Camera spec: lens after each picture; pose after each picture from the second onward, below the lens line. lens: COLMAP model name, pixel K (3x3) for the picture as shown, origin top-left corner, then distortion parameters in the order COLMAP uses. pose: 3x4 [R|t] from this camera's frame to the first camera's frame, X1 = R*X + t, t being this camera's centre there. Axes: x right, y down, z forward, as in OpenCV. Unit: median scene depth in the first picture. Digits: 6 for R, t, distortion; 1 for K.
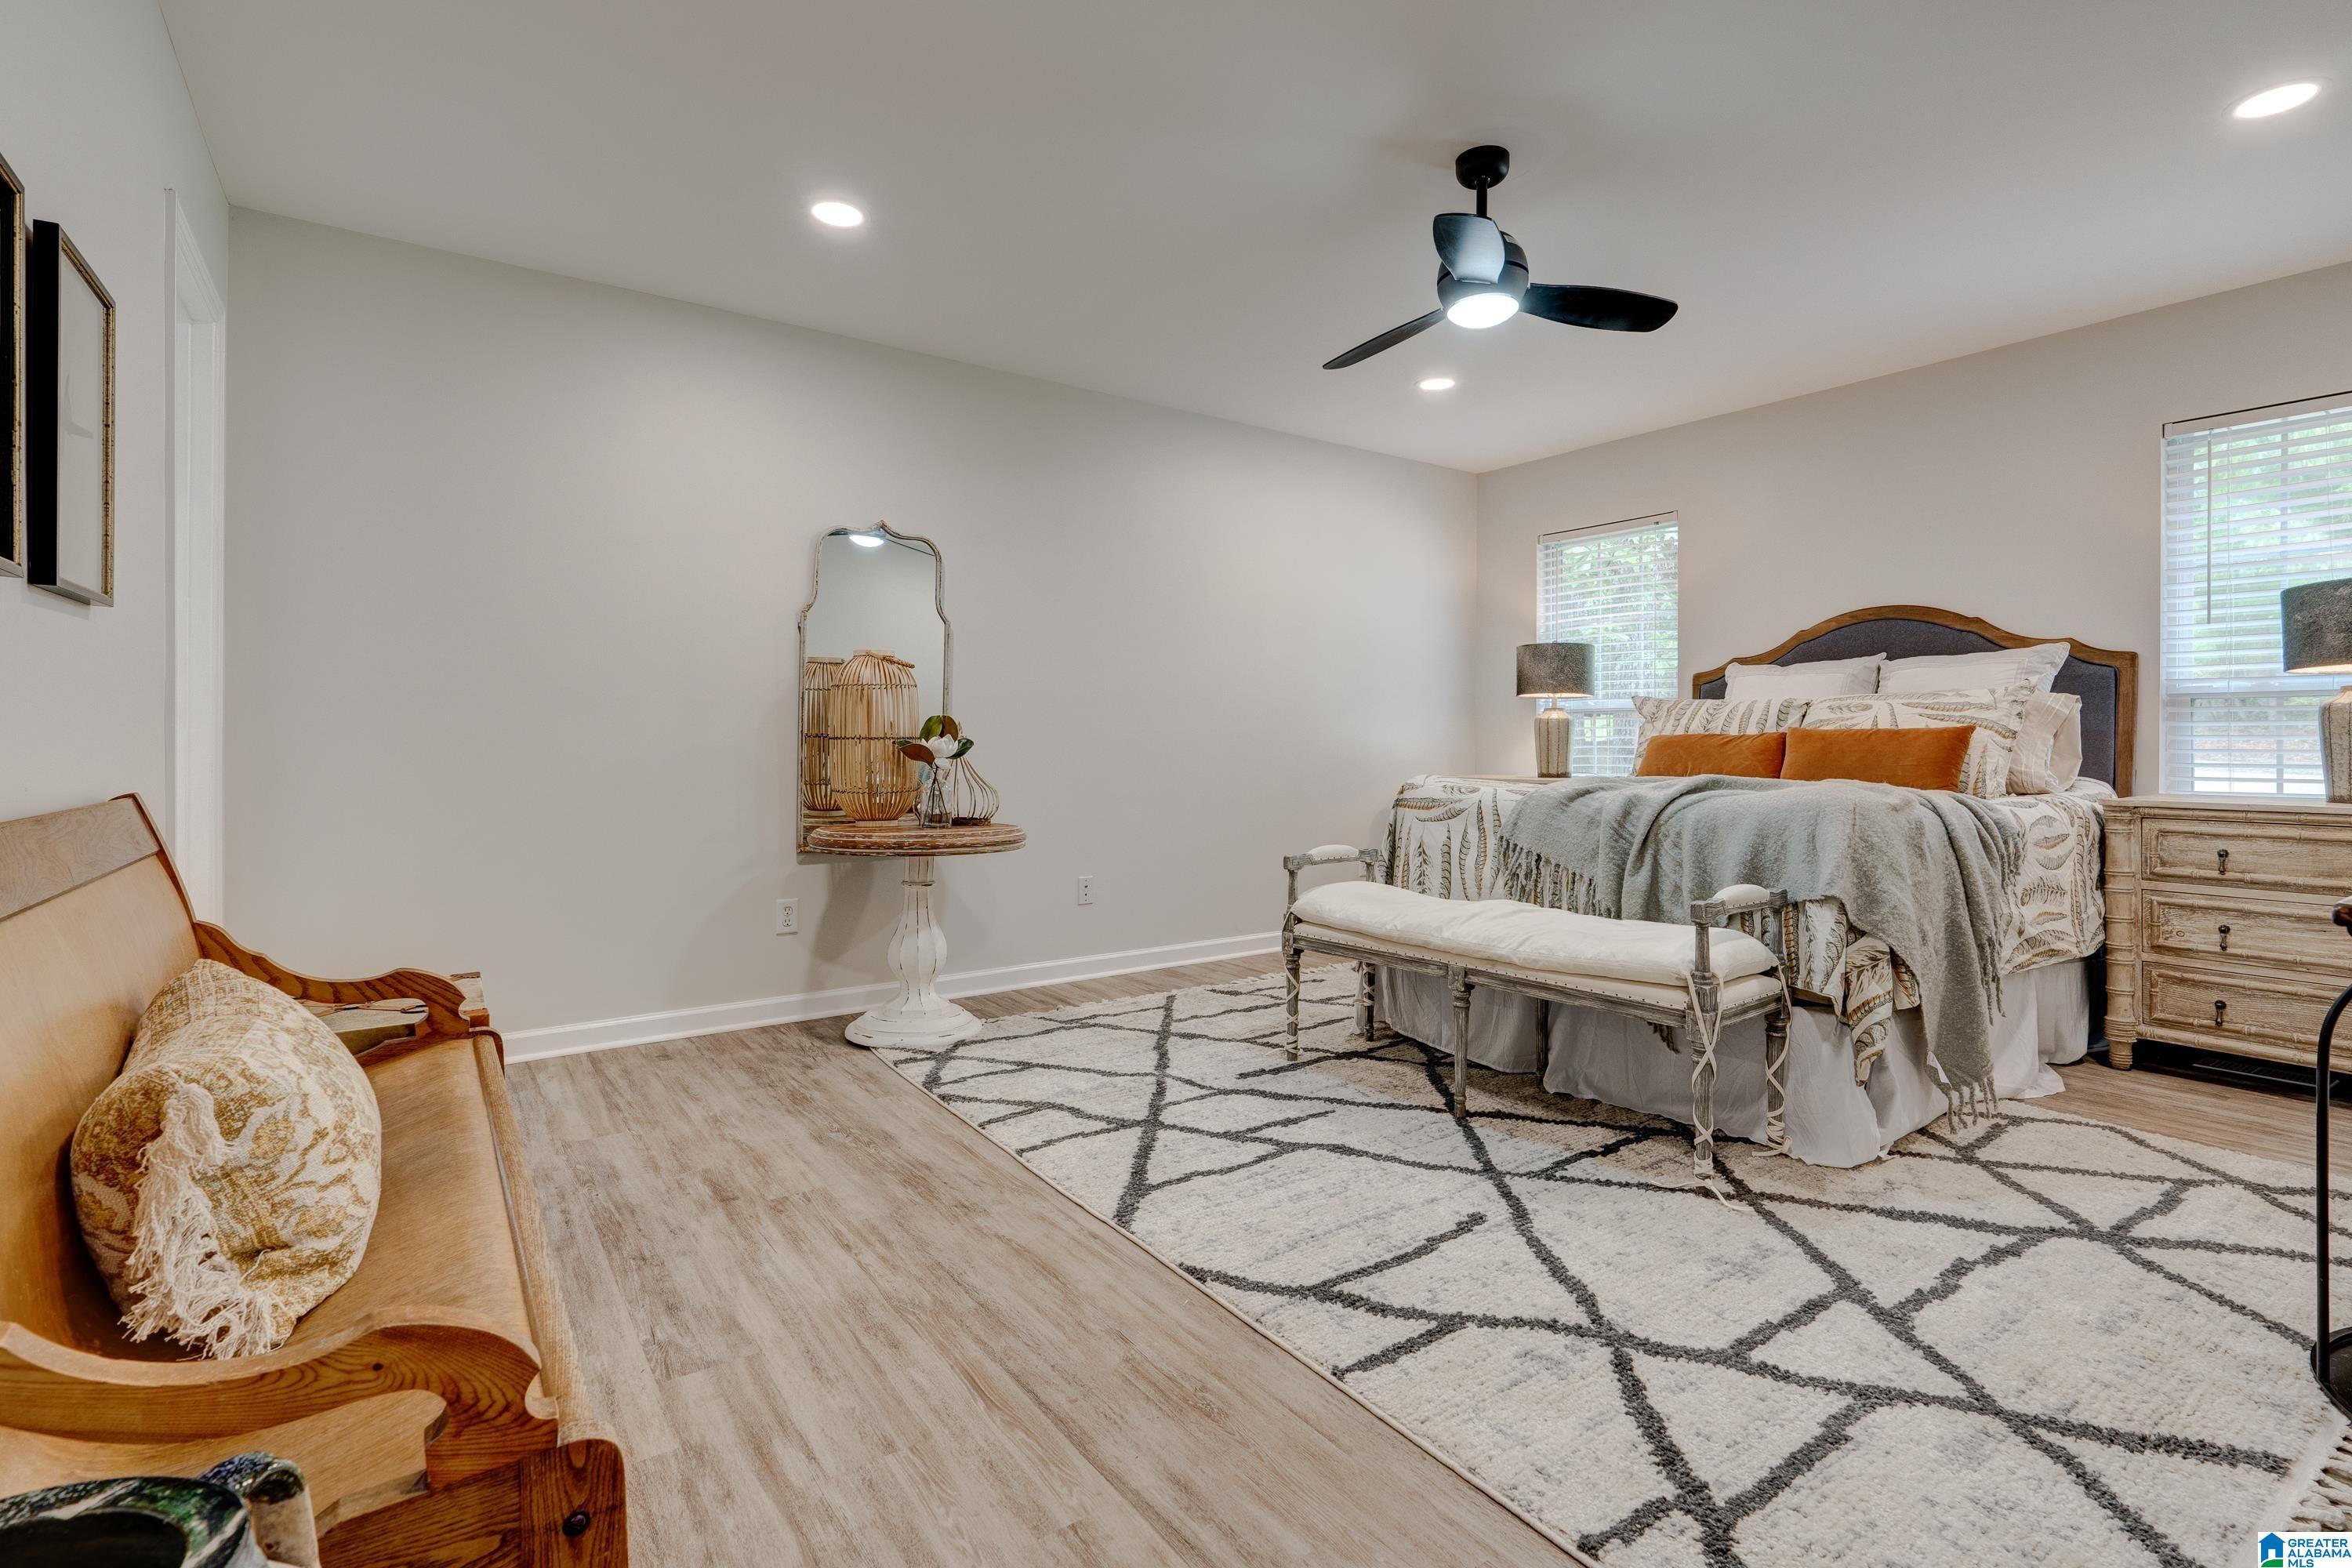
lens RADIAL K [[1075.3, 0, 1173.8], [0, 1075.3, 760.5], [0, 0, 1]] dist [-0.007849, 0.001665]
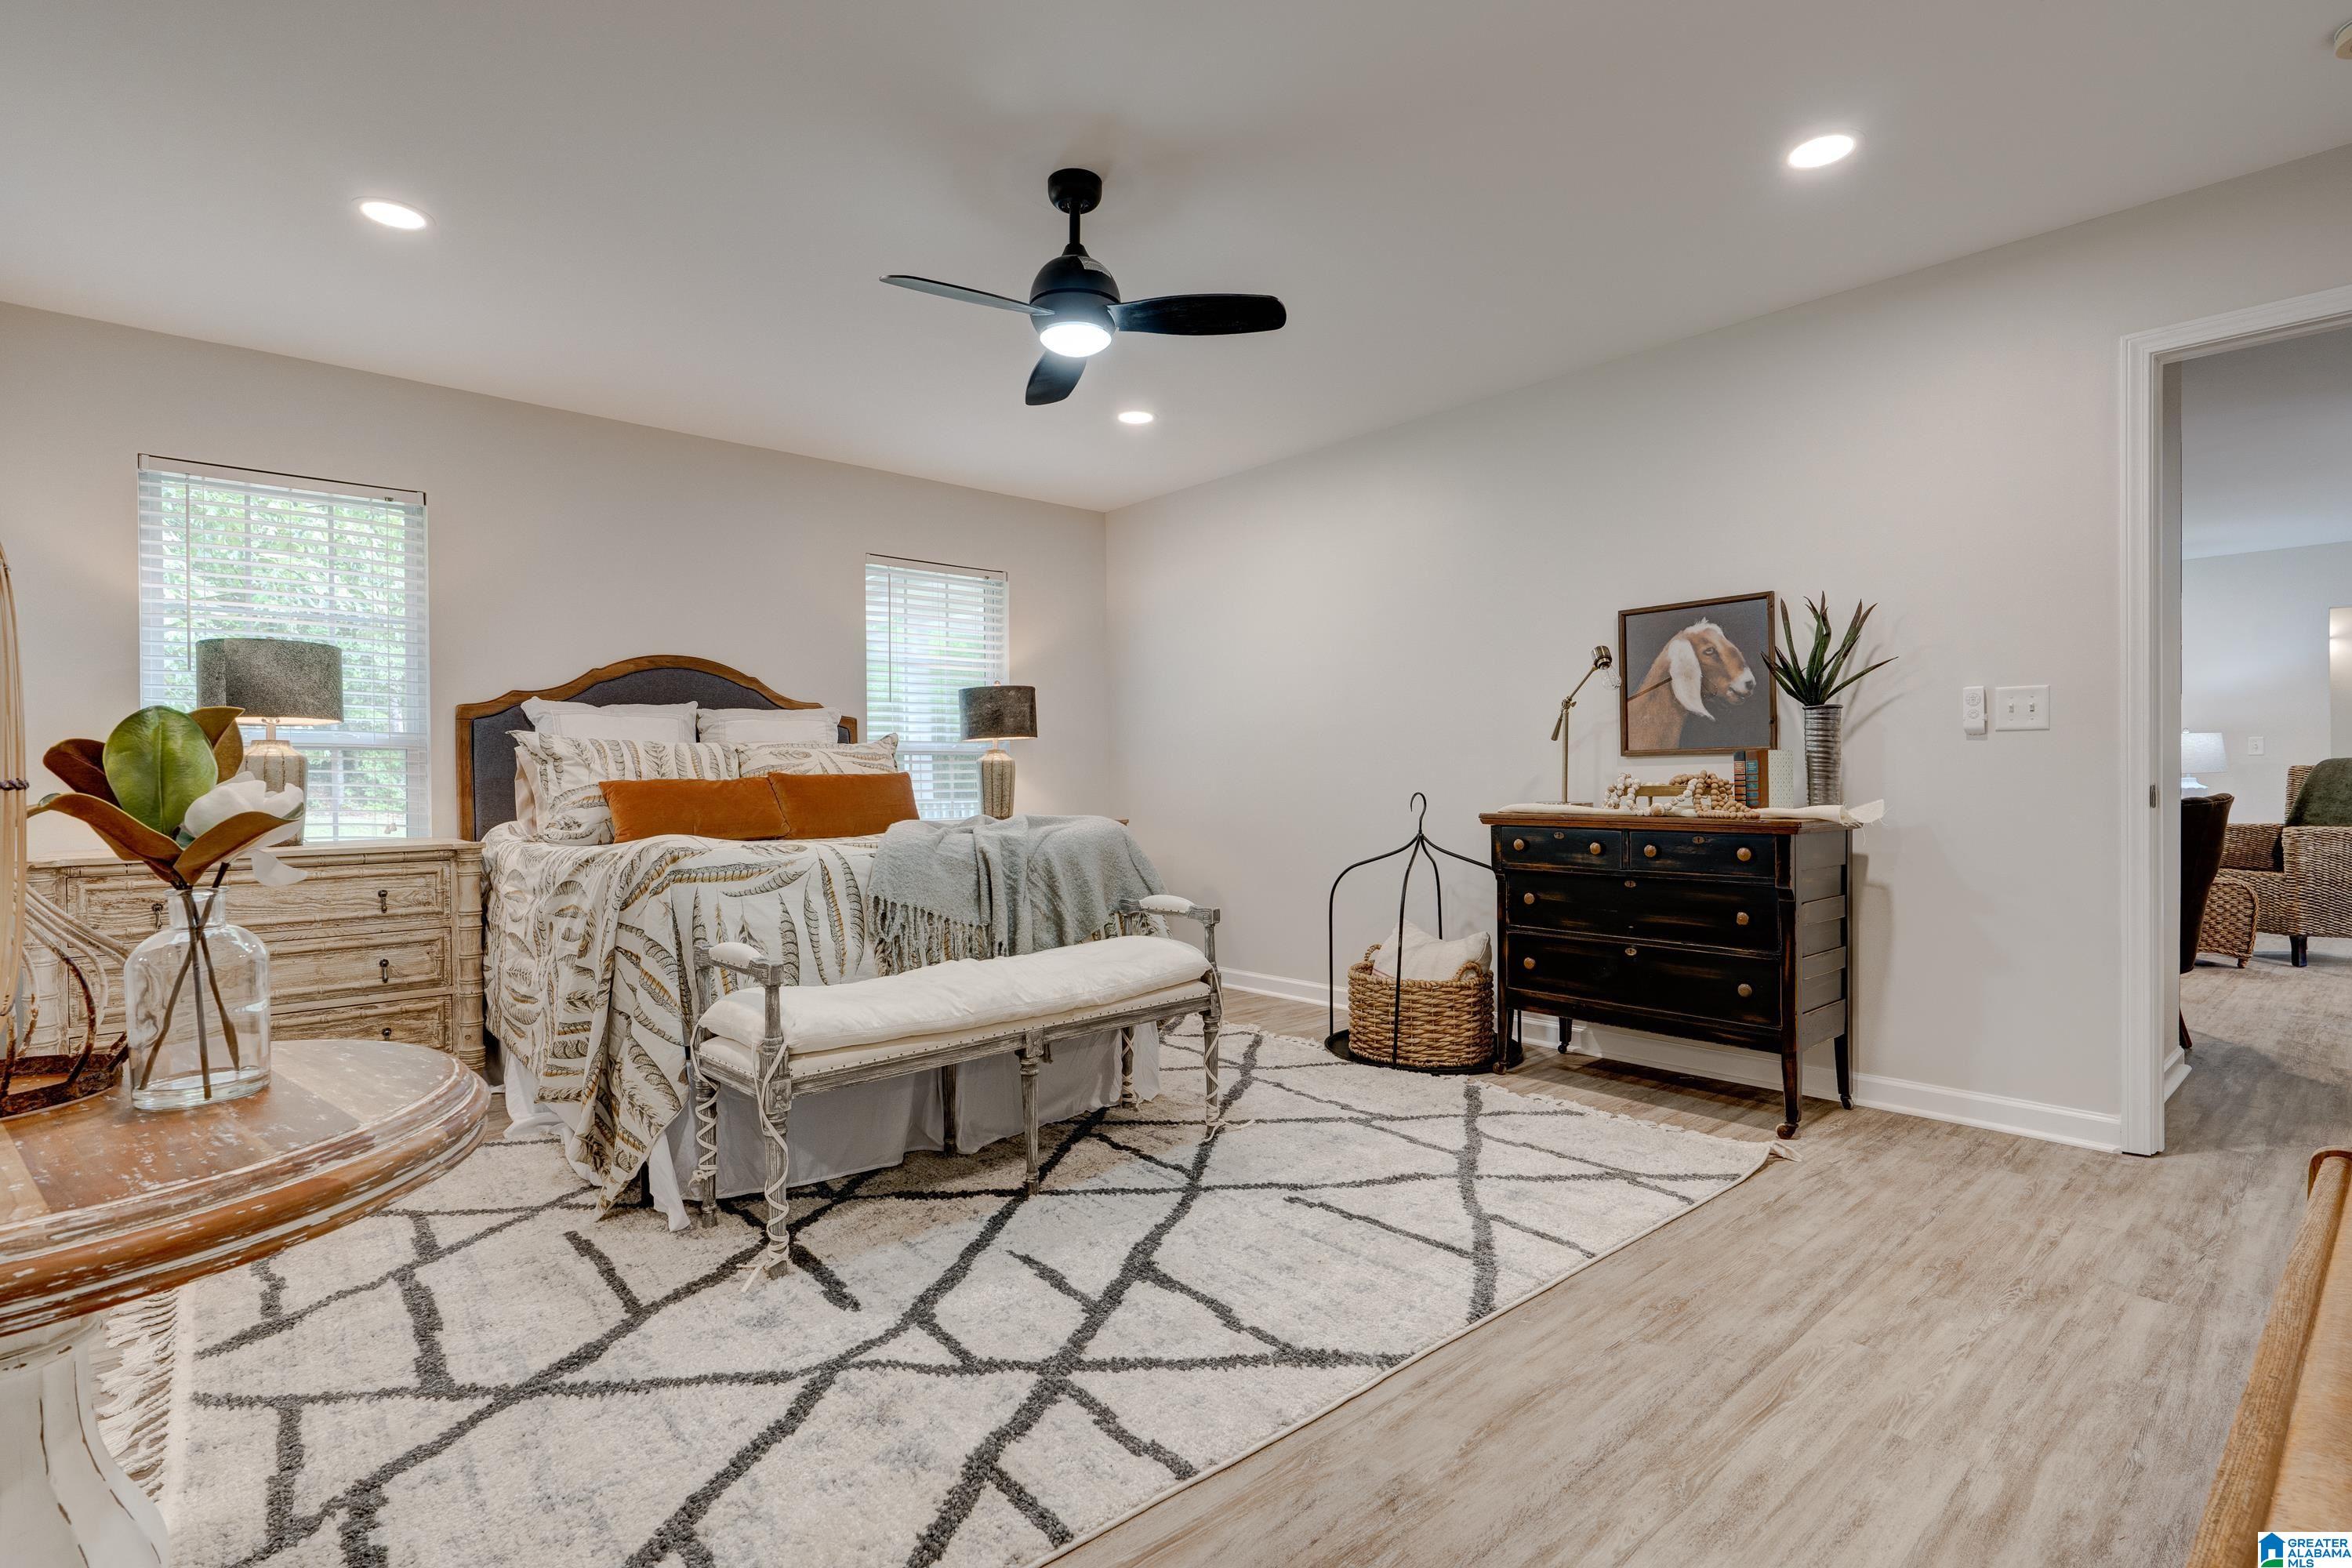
lens RADIAL K [[1114.2, 0, 1177.4], [0, 1114.2, 789.2], [0, 0, 1]] dist [0.000003, -0.000057]
pose [[-0.099816, -0.006386, 0.994985, -0.732572], [0.026668, 0.999603, 0.009091, -0.020471], [-0.994648, 0.027441, -0.099606, 1.022286]]
